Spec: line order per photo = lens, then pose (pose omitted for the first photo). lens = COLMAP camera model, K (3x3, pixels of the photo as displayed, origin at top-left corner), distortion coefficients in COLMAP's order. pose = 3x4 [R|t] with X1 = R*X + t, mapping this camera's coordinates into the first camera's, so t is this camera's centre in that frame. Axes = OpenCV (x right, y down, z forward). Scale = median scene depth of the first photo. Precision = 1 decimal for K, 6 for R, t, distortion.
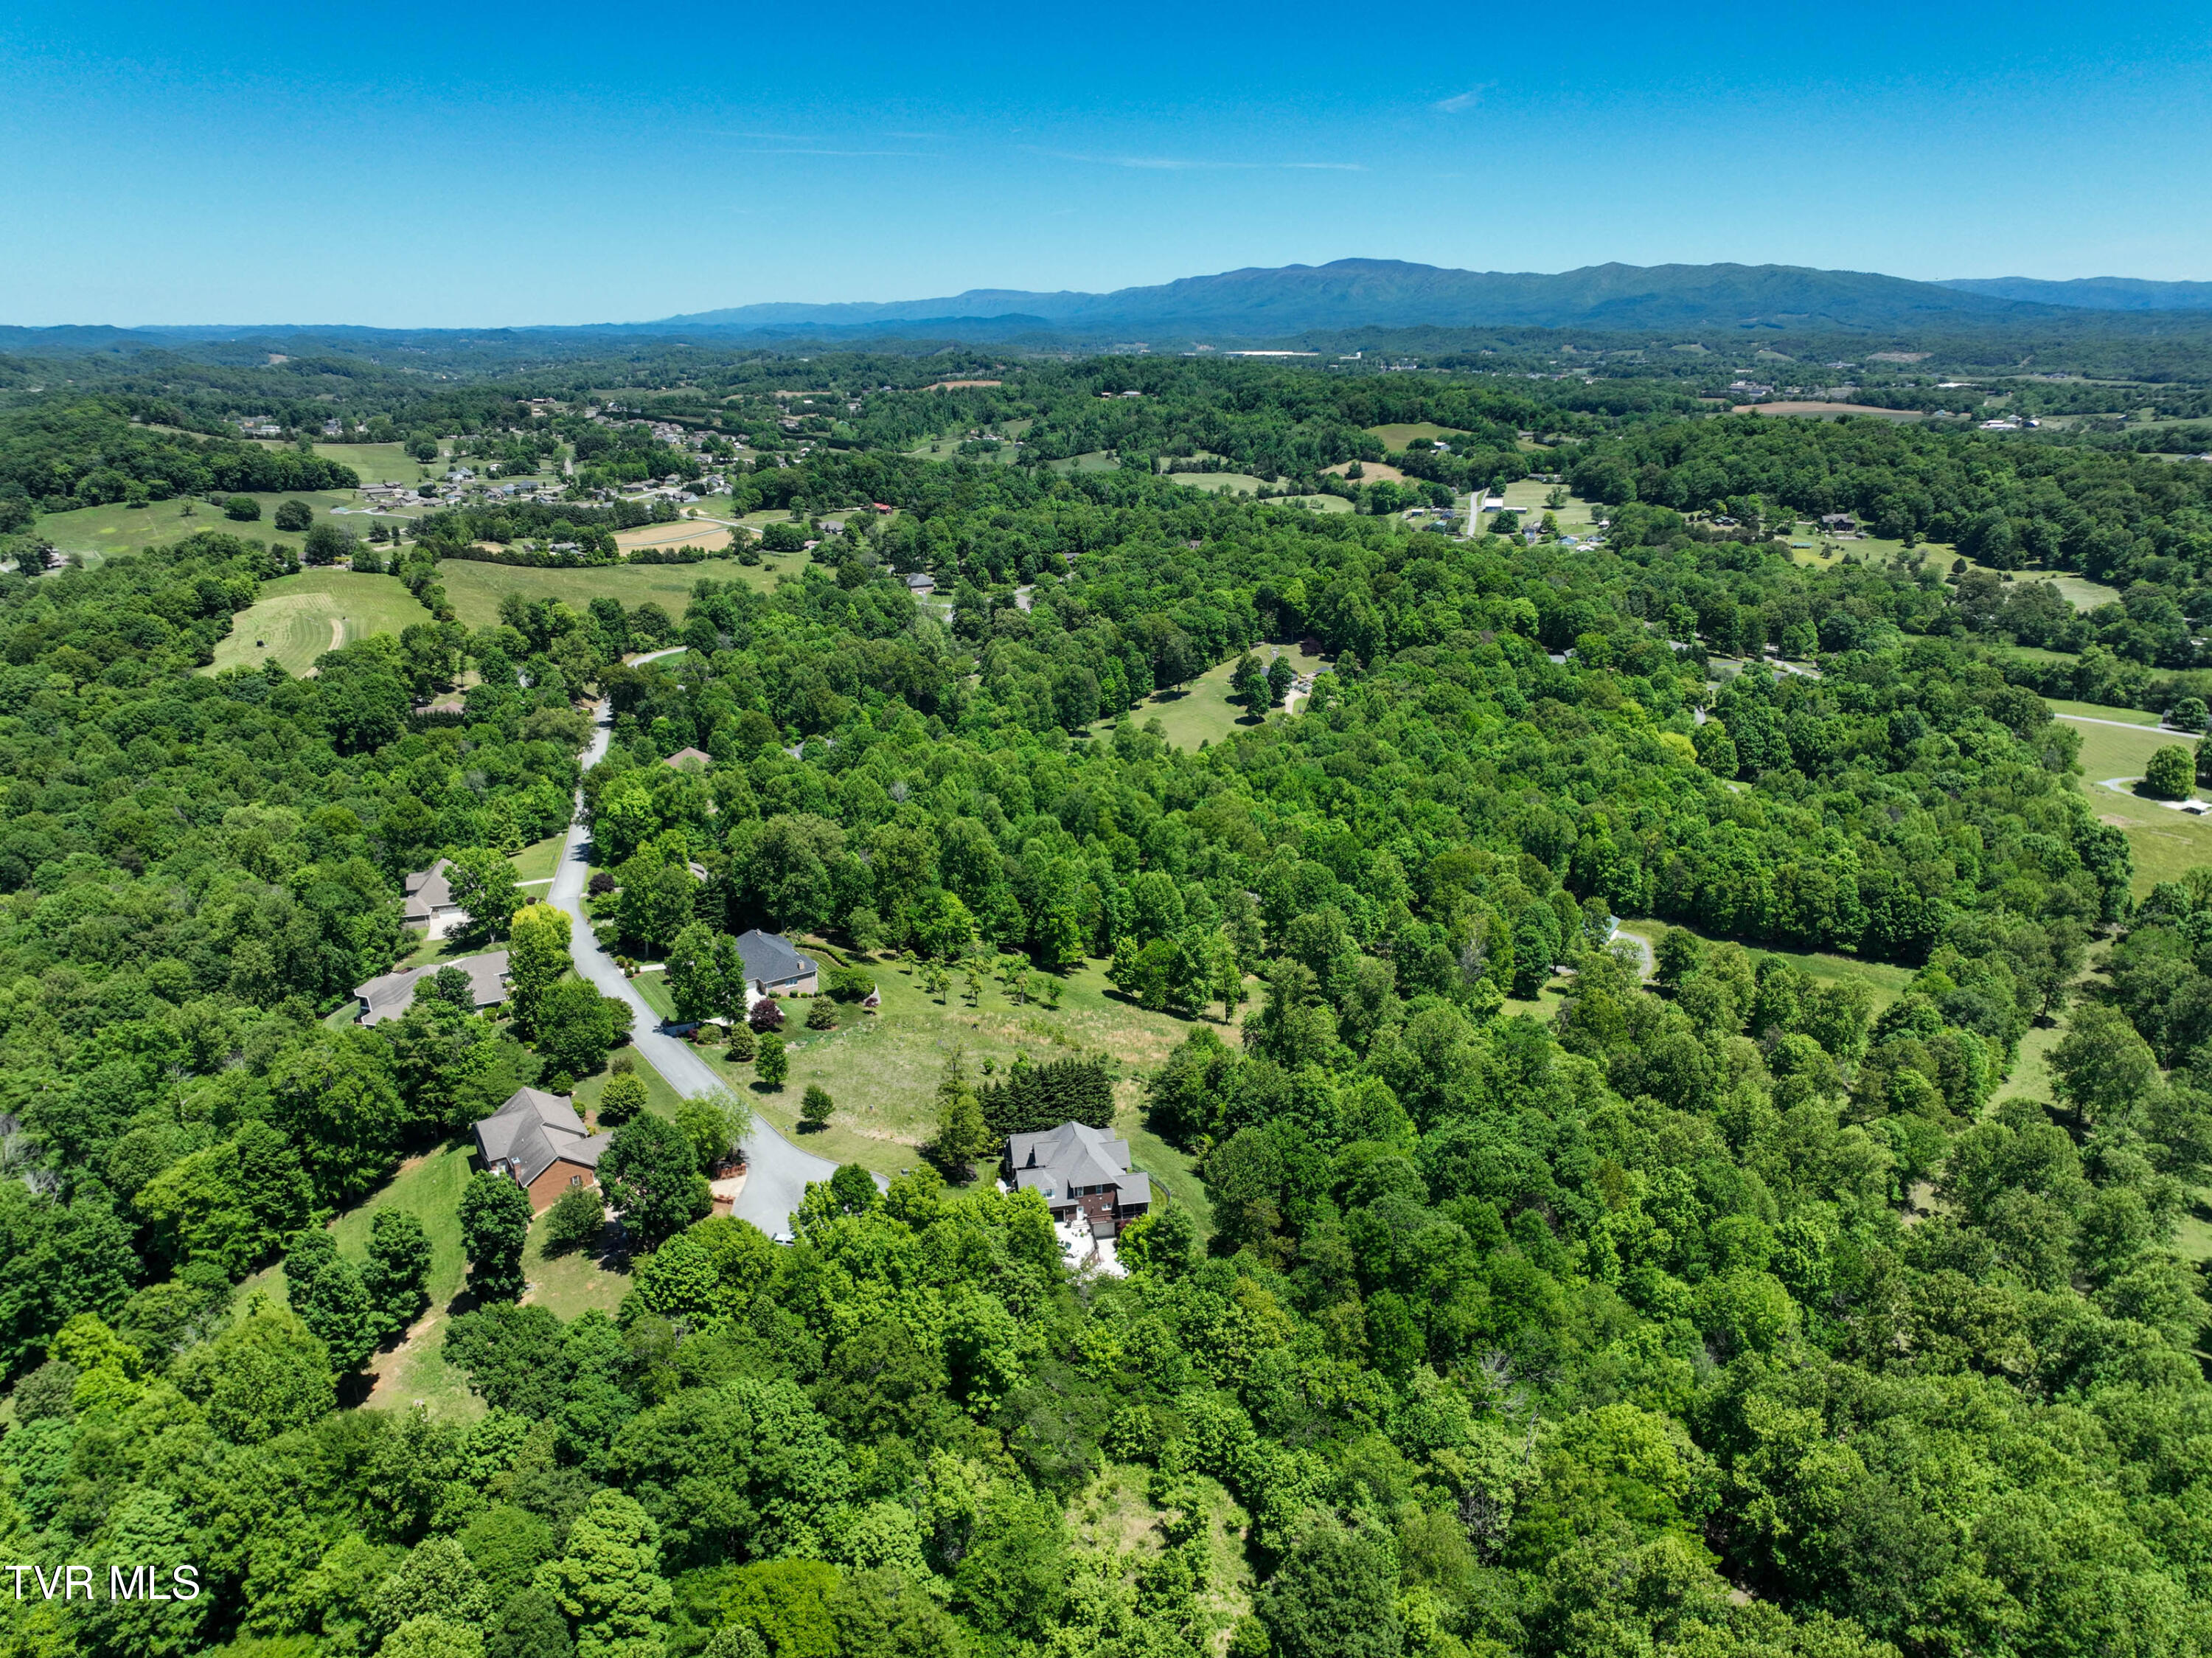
lens RADIAL K [[1551.0, 0, 1112.9], [0, 1551.0, 820.6], [0, 0, 1]] dist [0.001437, 0.012146]
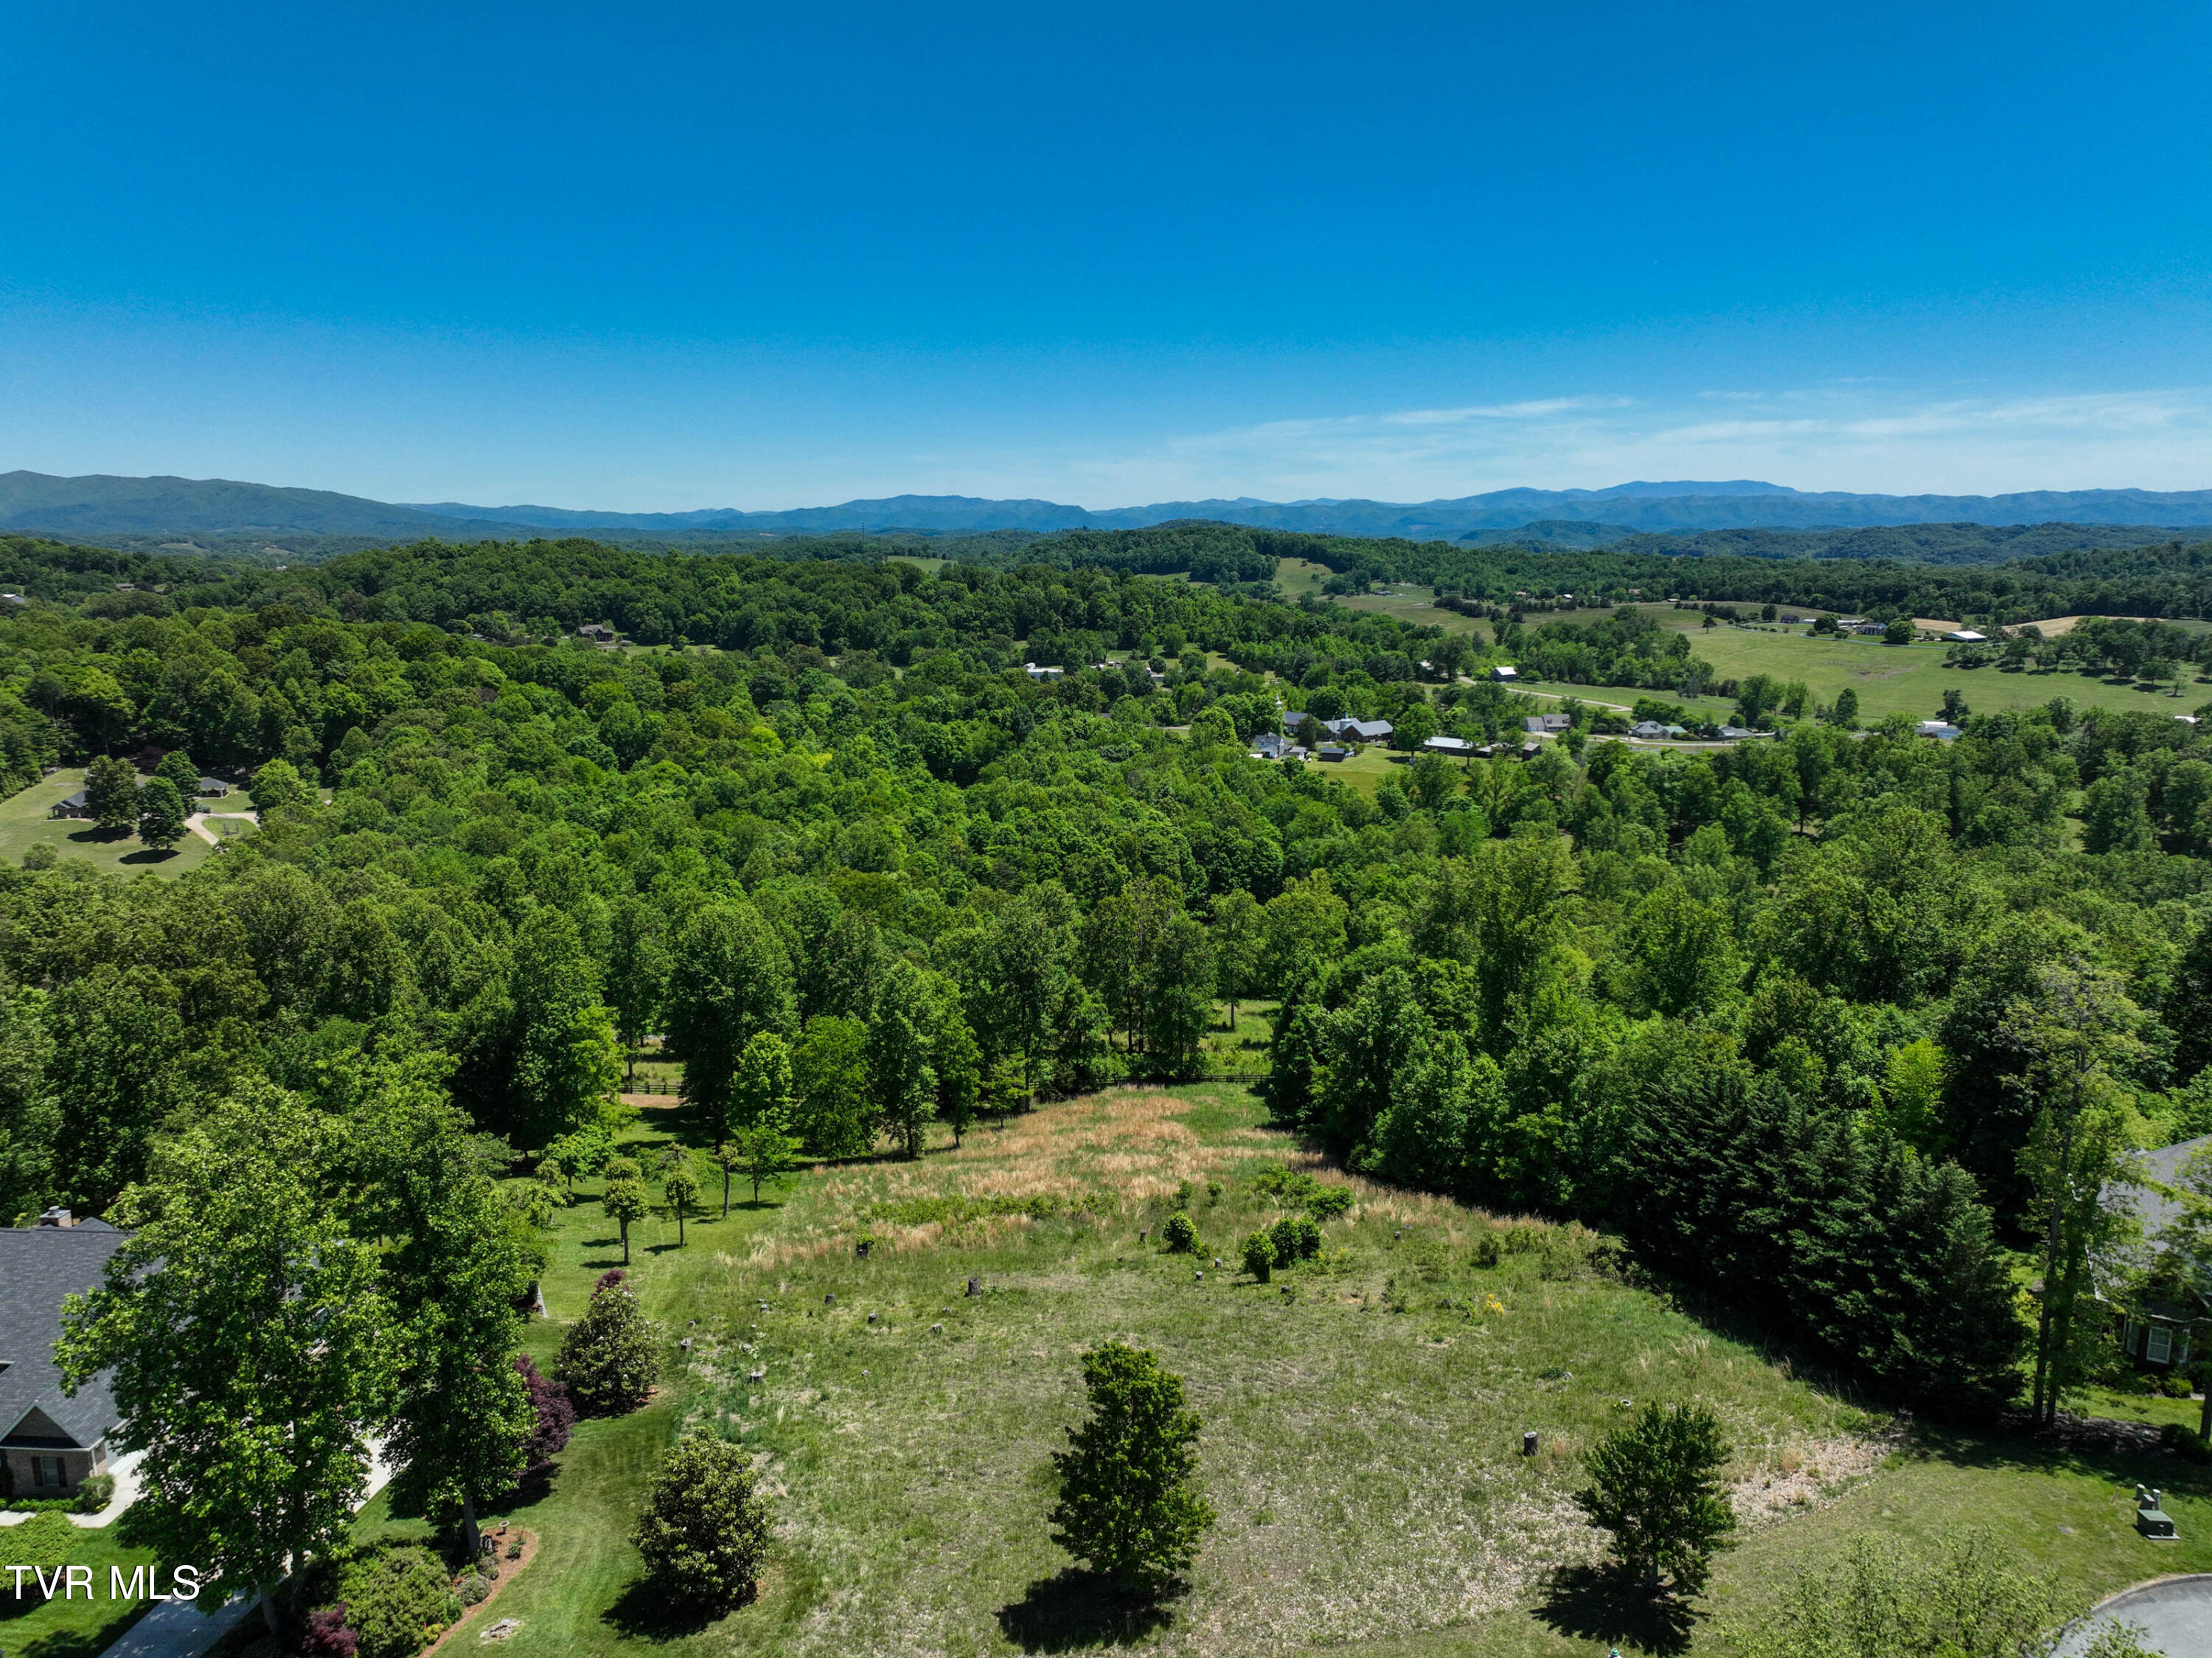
lens RADIAL K [[1551.0, 0, 1113.8], [0, 1551.0, 806.1], [0, 0, 1]] dist [0.001437, 0.012146]
pose [[0.618892, -0.127757, 0.775017, -0.143794], [0.238366, 0.970702, -0.030333, 0.025067], [-0.748435, 0.203510, 0.631212, 0.313493]]
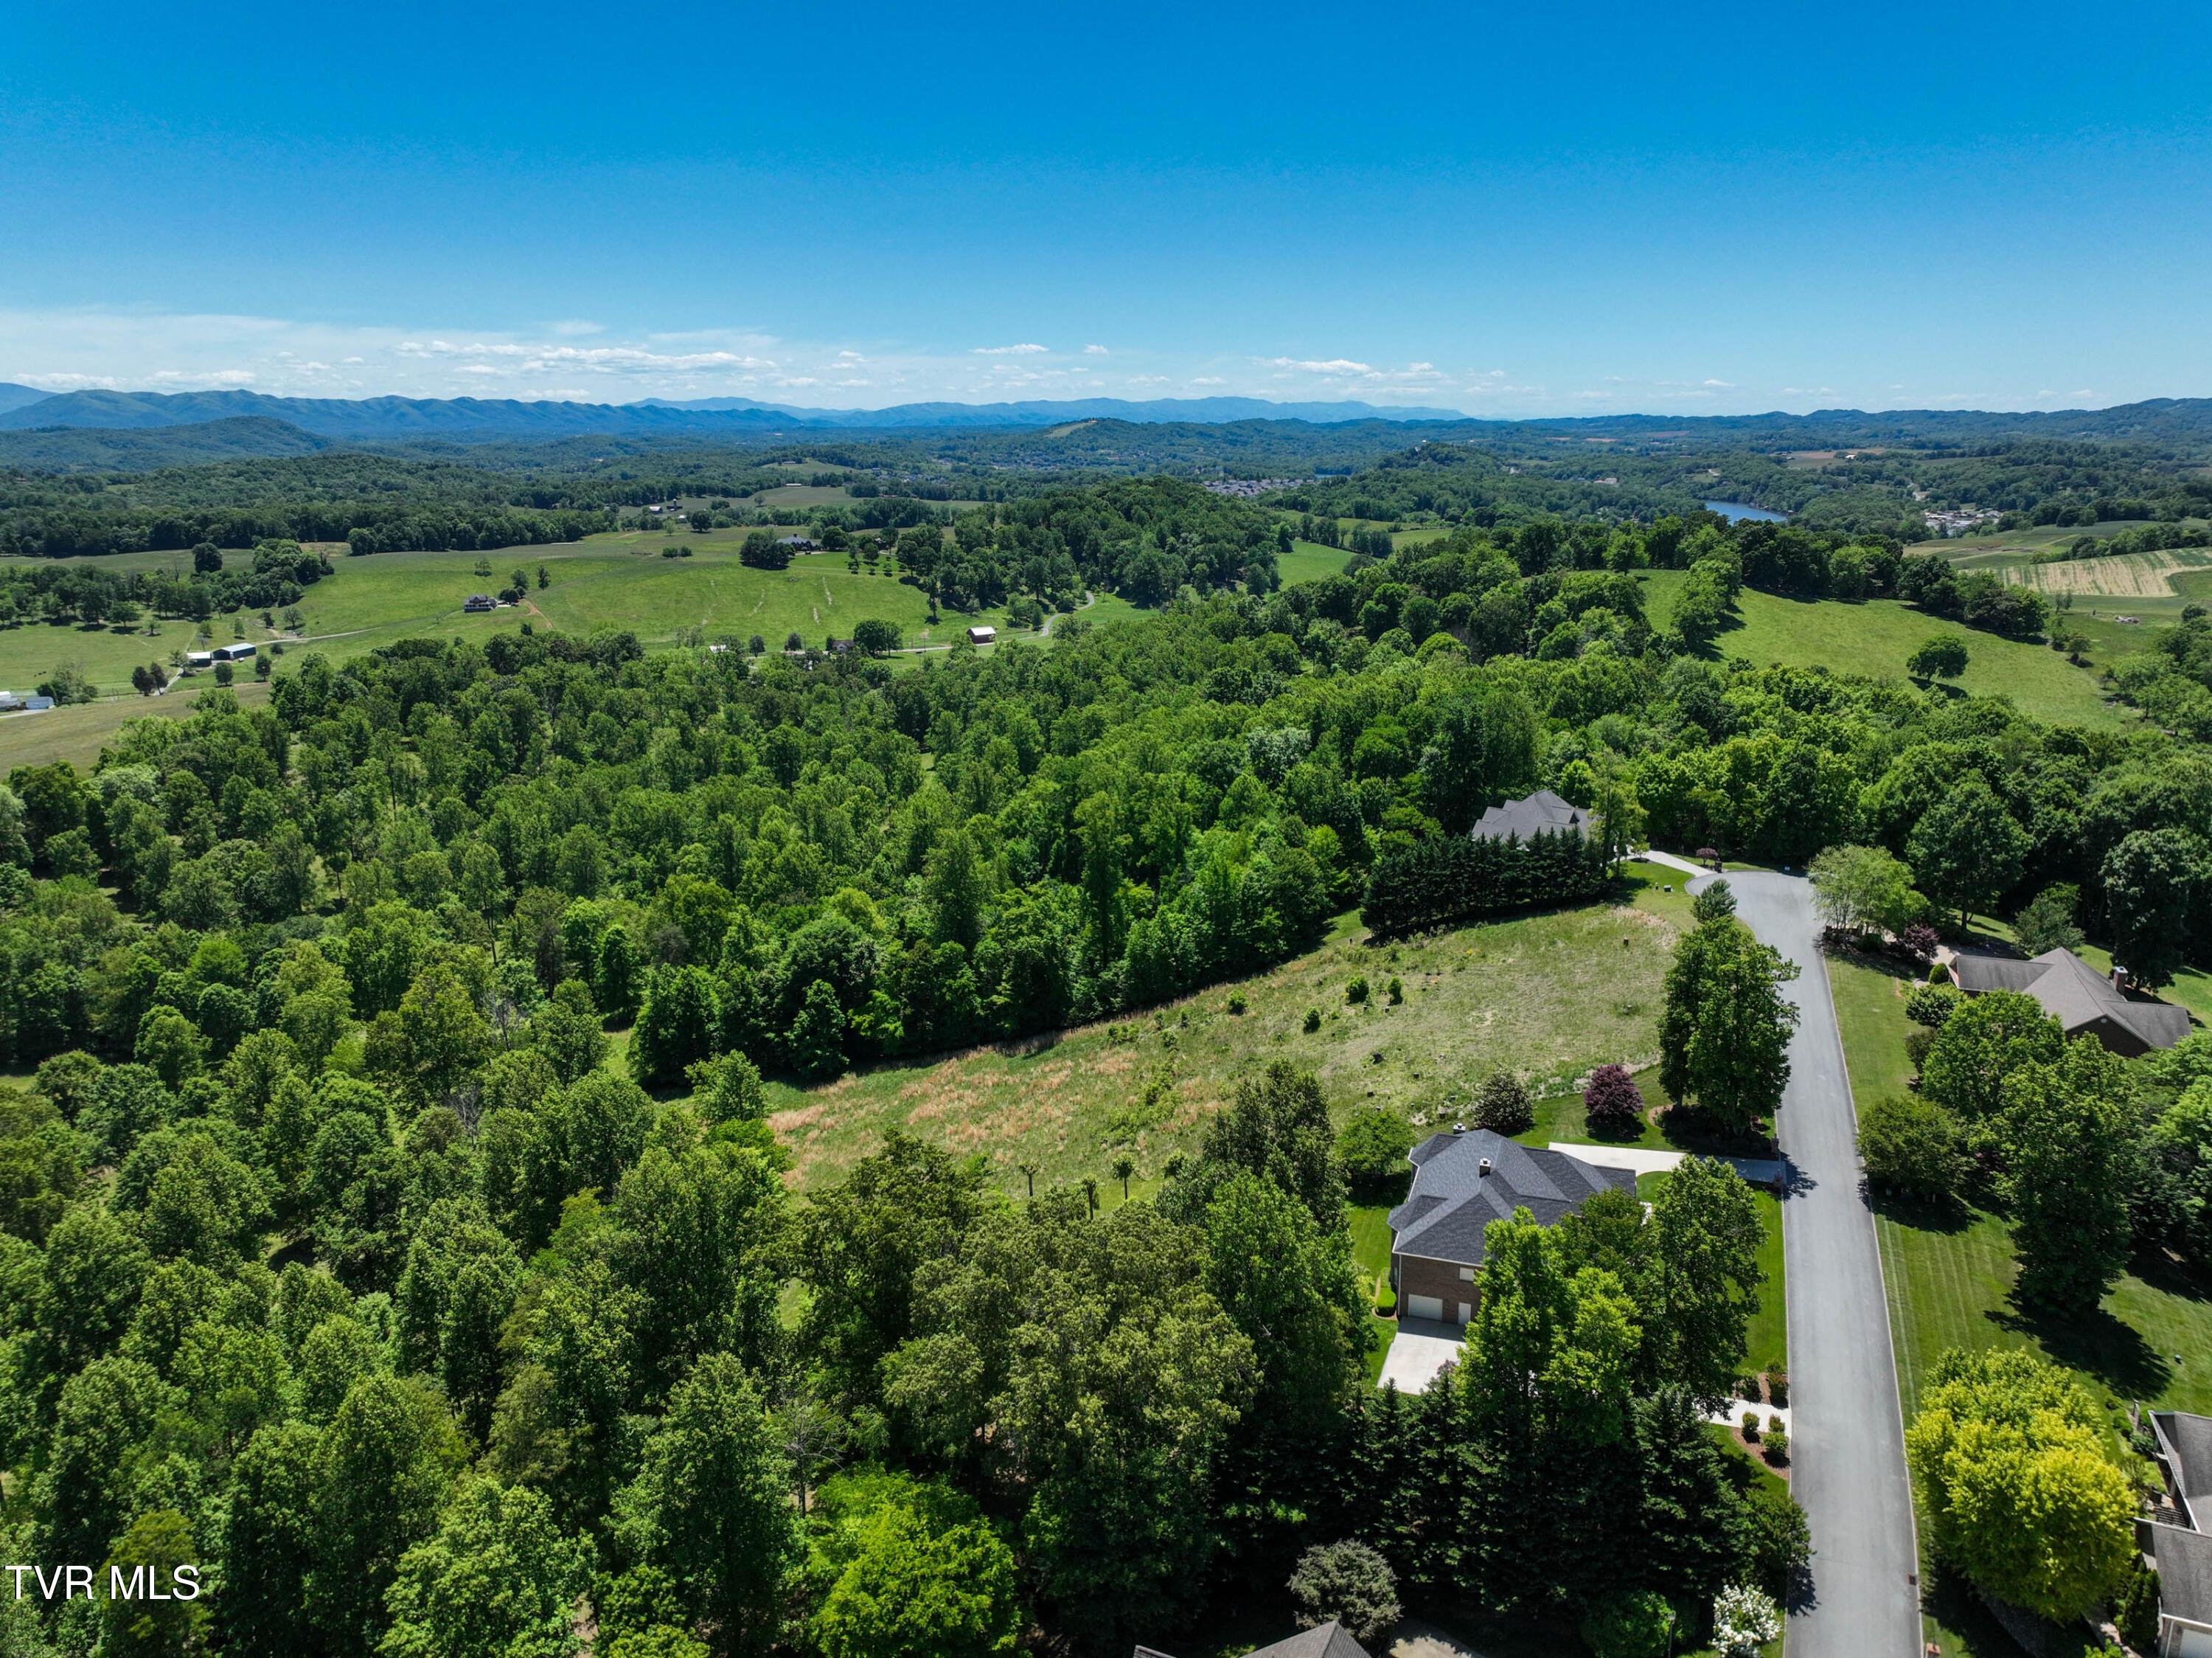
lens RADIAL K [[1551.0, 0, 1113.9], [0, 1551.0, 817.4], [0, 0, 1]] dist [0.001437, 0.012146]
pose [[-0.613920, -0.177749, 0.769095, -0.217285], [0.257548, 0.875895, 0.408017, -0.096948], [-0.746171, 0.448569, -0.491950, 0.568754]]
